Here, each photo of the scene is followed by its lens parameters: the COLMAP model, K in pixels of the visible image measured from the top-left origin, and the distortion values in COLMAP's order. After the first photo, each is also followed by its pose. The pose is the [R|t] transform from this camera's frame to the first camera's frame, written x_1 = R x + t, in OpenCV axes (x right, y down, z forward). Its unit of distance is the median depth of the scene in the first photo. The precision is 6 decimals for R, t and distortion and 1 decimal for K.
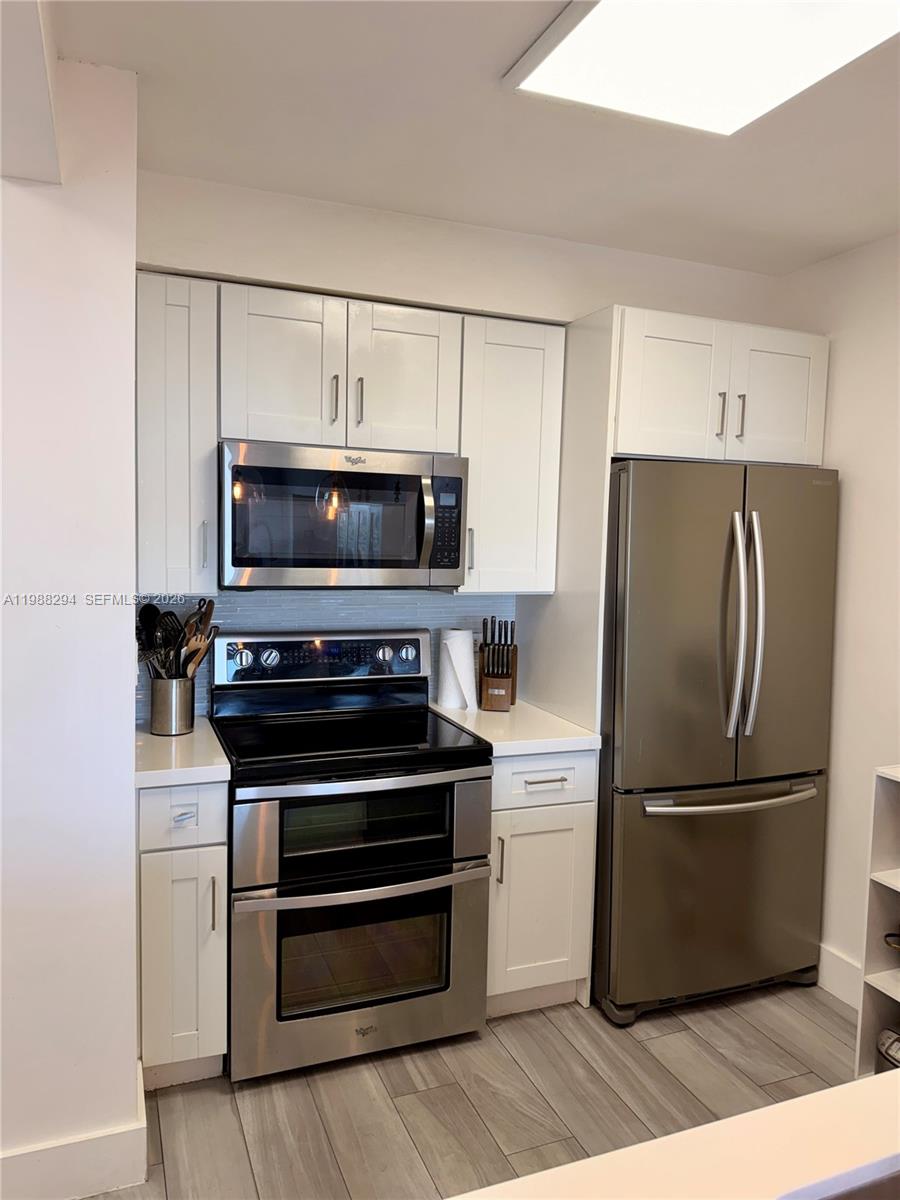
lens RADIAL K [[844.1, 0, 444.1], [0, 844.1, 601.2], [0, 0, 1]] dist [0.063524, -0.066914]
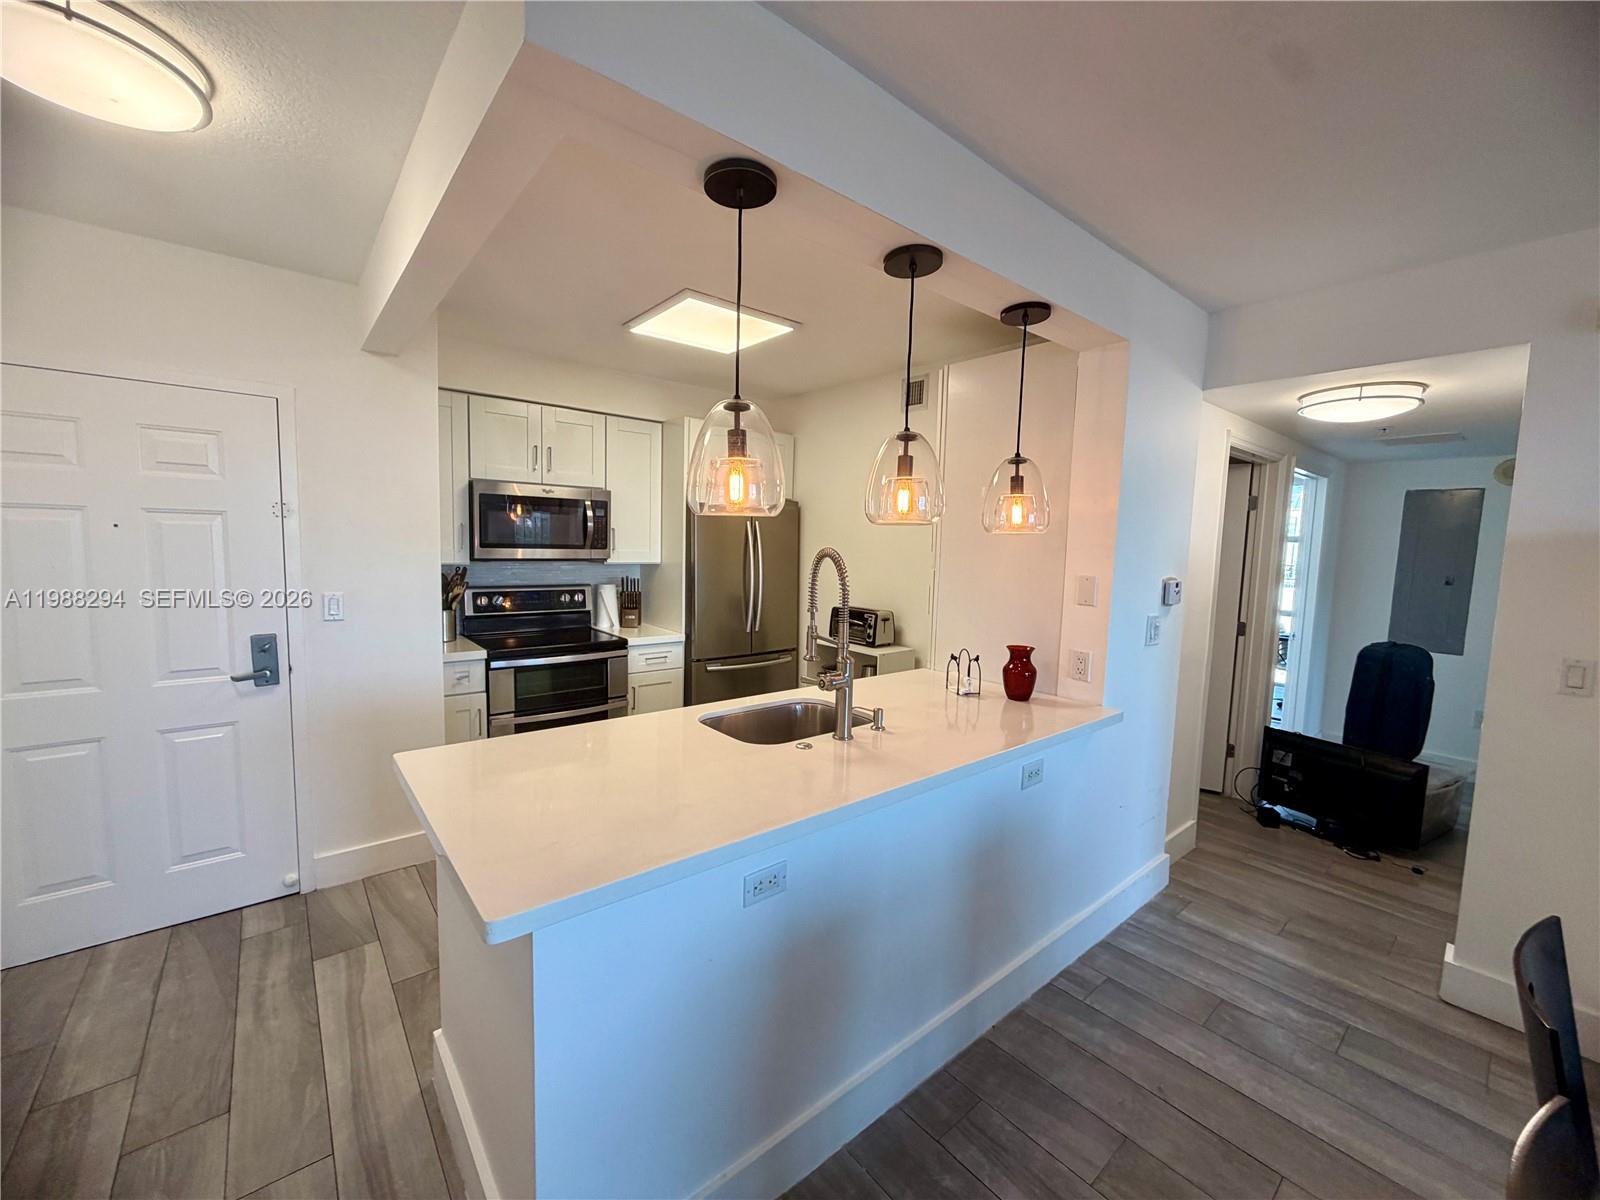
lens RADIAL K [[637.5, 0, 798.3], [0, 637.5, 600.8], [0, 0, 1]] dist [-0.001137, 0.000387]
pose [[0.951271, -0.026761, 0.307192, -0.017646], [0.020436, 0.999508, 0.023788, 0.052179], [-0.307677, -0.016351, 0.951350, -0.501934]]
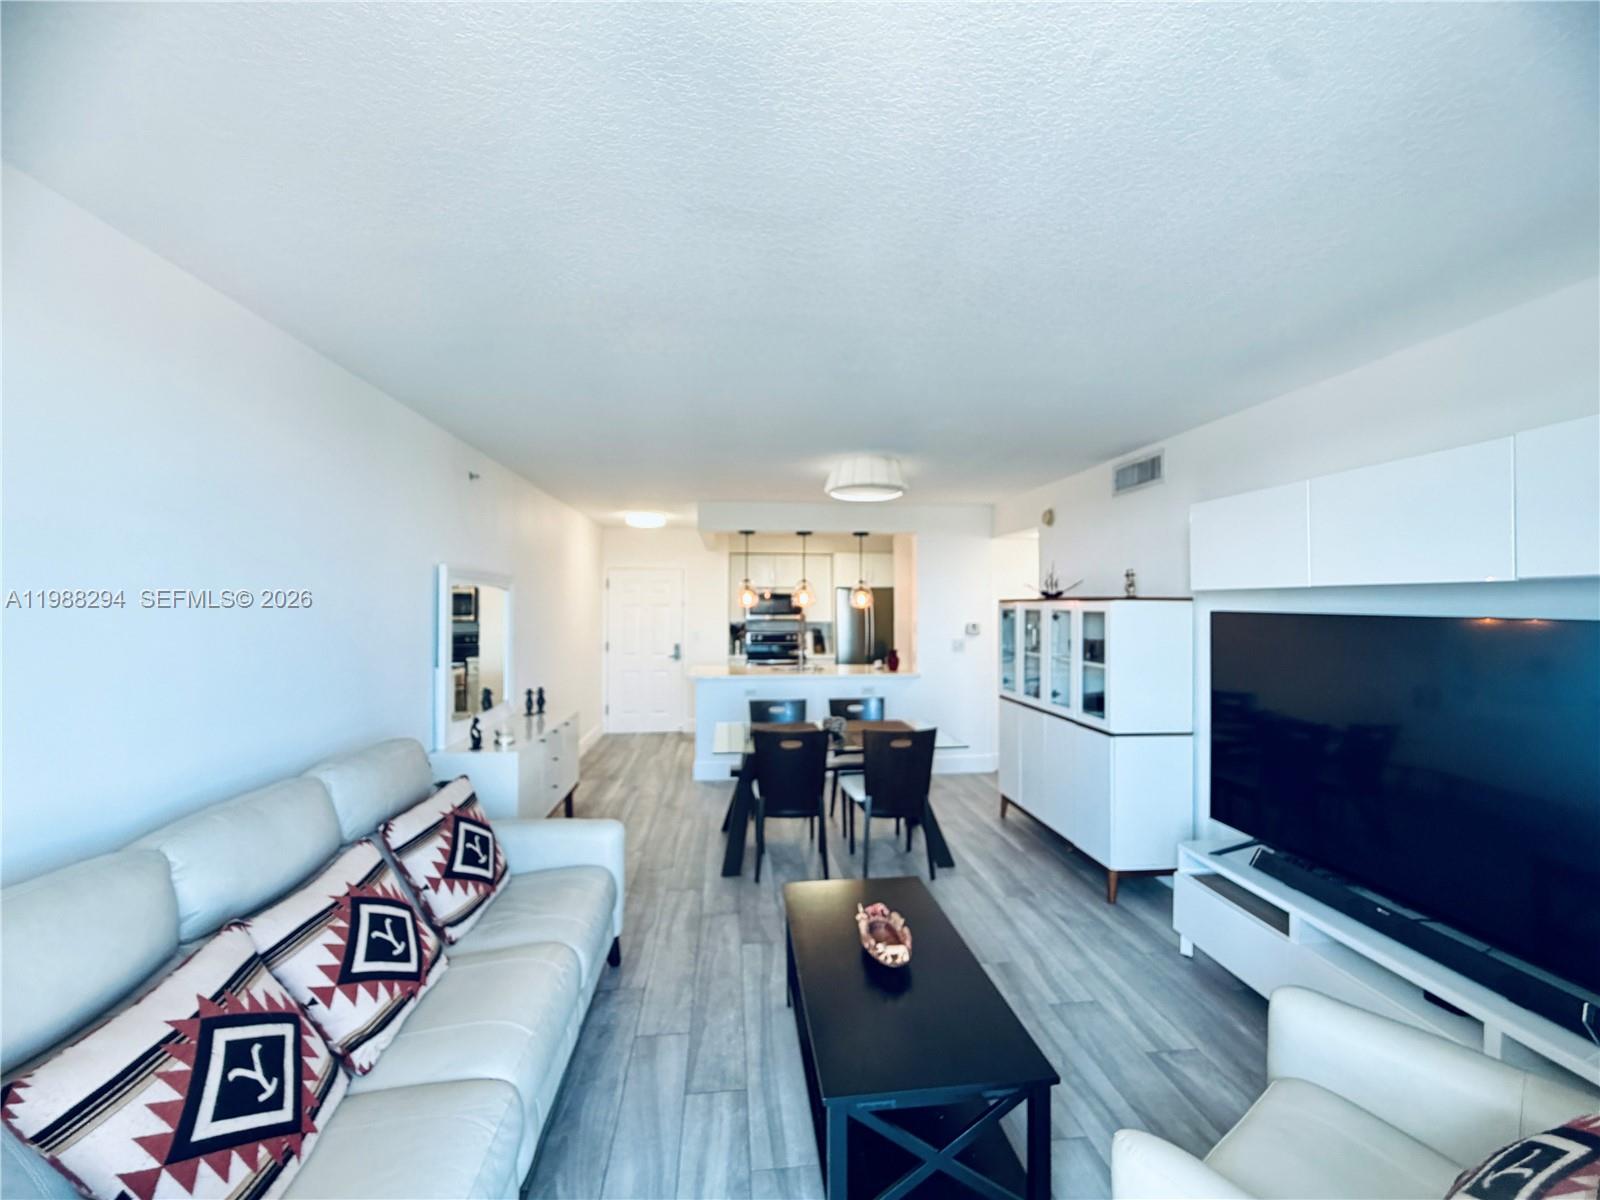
lens RADIAL K [[637.5, 0, 797.0], [0, 637.5, 599.7], [0, 0, 1]] dist [-0.001137, 0.000387]
pose [[0.963902, -0.025131, -0.265067, 0.850614], [0.000152, 0.995587, -0.093840, 0.182752], [0.266256, 0.090412, 0.959653, -2.085761]]
